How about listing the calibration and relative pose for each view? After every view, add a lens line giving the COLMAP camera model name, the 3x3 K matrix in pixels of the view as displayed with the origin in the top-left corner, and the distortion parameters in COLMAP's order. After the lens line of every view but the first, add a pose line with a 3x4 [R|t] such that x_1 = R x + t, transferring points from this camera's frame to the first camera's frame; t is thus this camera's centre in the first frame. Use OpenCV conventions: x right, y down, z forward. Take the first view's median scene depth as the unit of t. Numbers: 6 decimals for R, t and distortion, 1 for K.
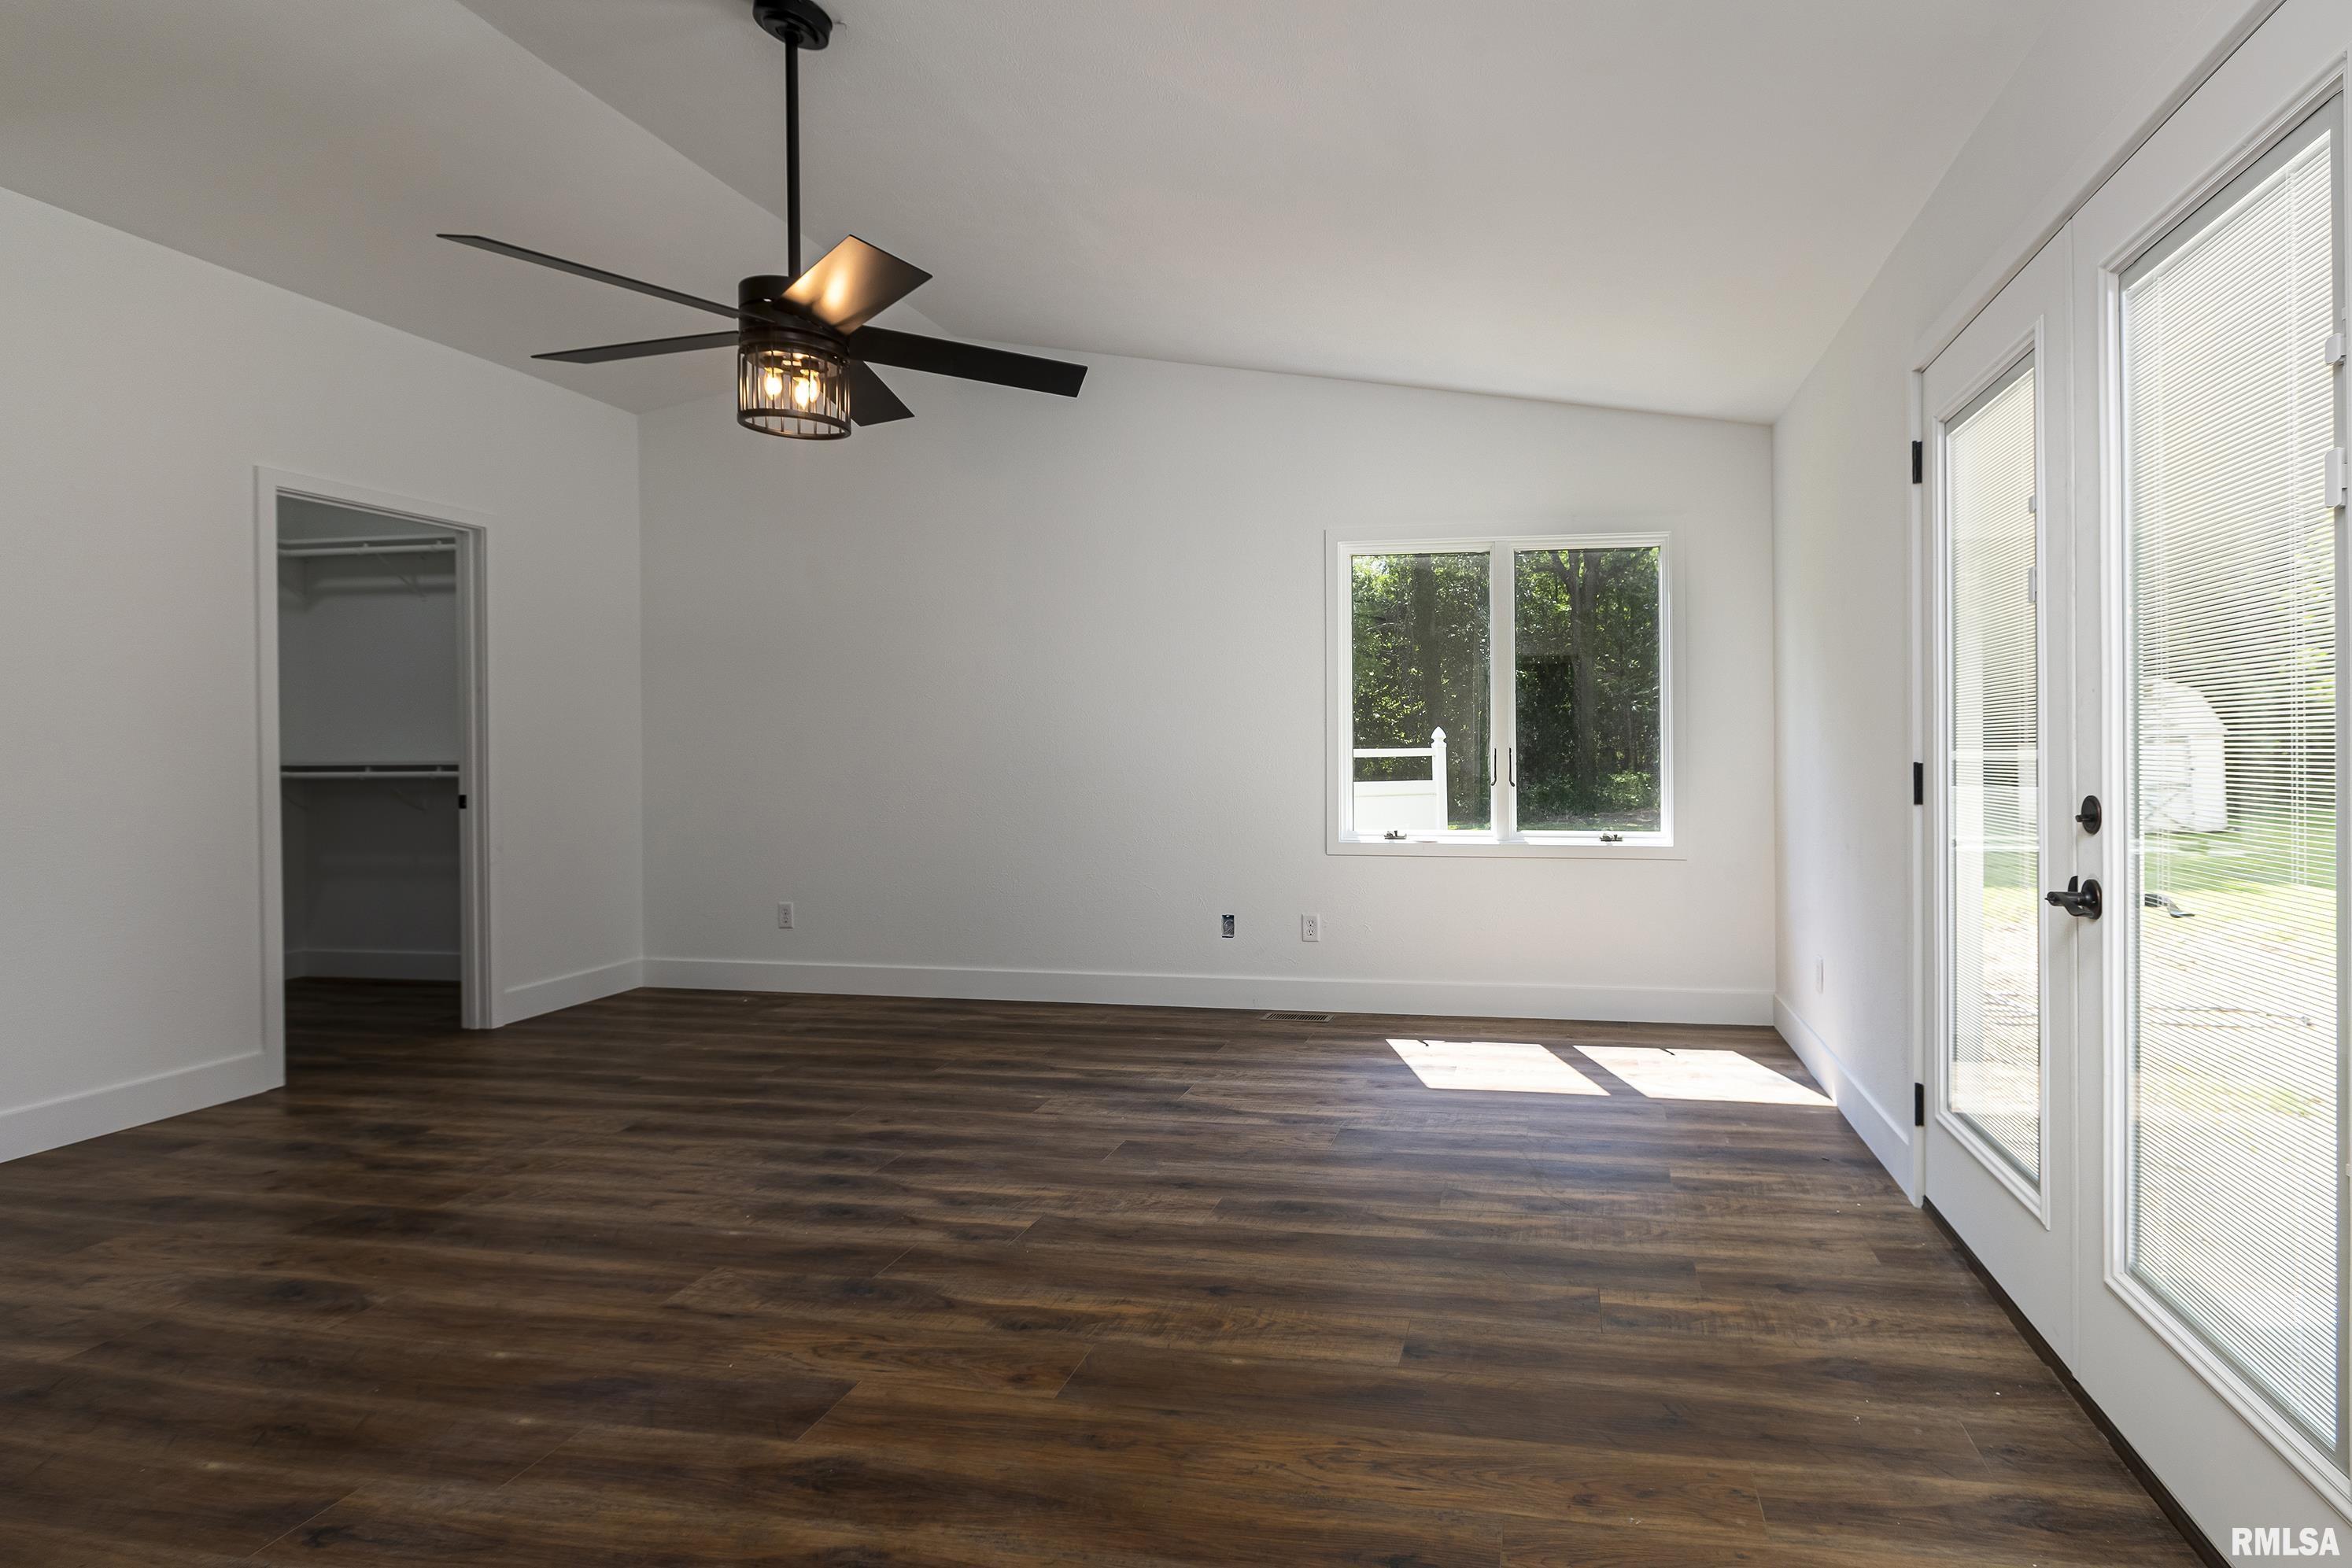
lens RADIAL K [[1062.8, 0, 1181.9], [0, 1062.8, 767.7], [0, 0, 1]] dist [-0.002098, -0.000145]
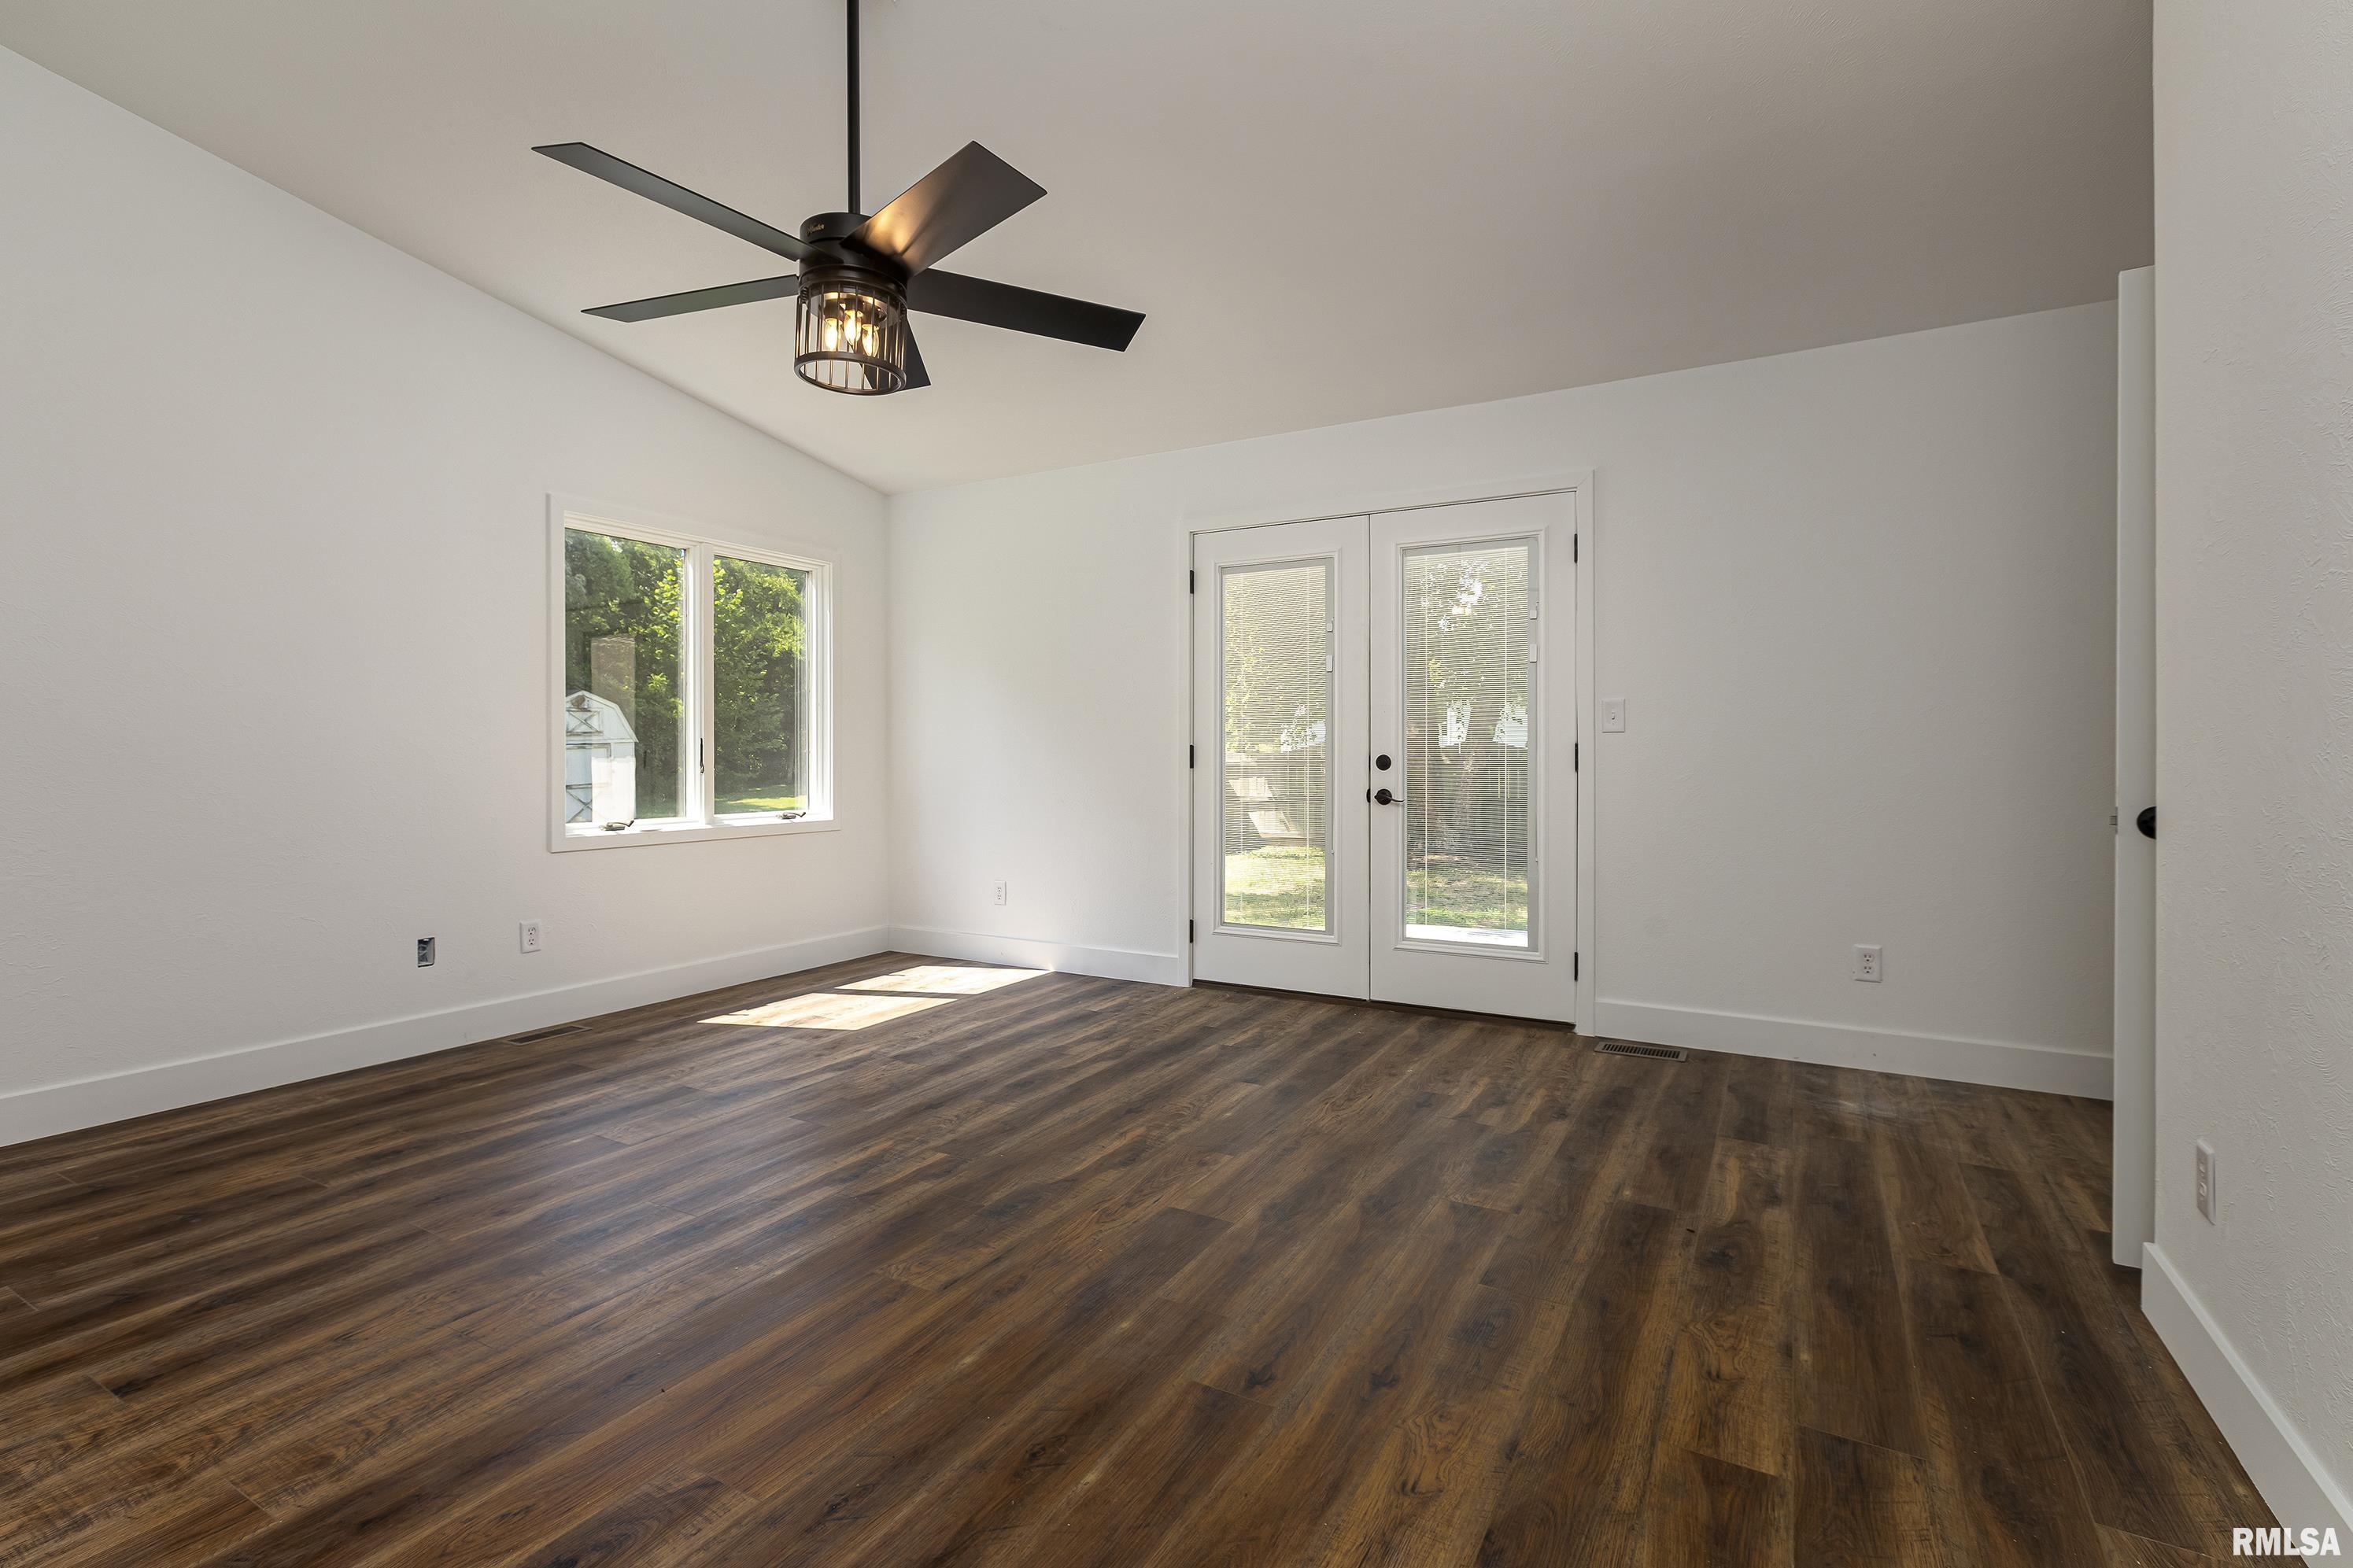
lens RADIAL K [[1063.2, 0, 1186.6], [0, 1063.2, 770.6], [0, 0, 1]] dist [-0.002098, -0.000145]
pose [[0.352497, -0.011172, 0.935746, -1.075390], [0.011882, 0.999902, 0.007461, 0.025367], [-0.935738, 0.008489, 0.352595, 0.367231]]
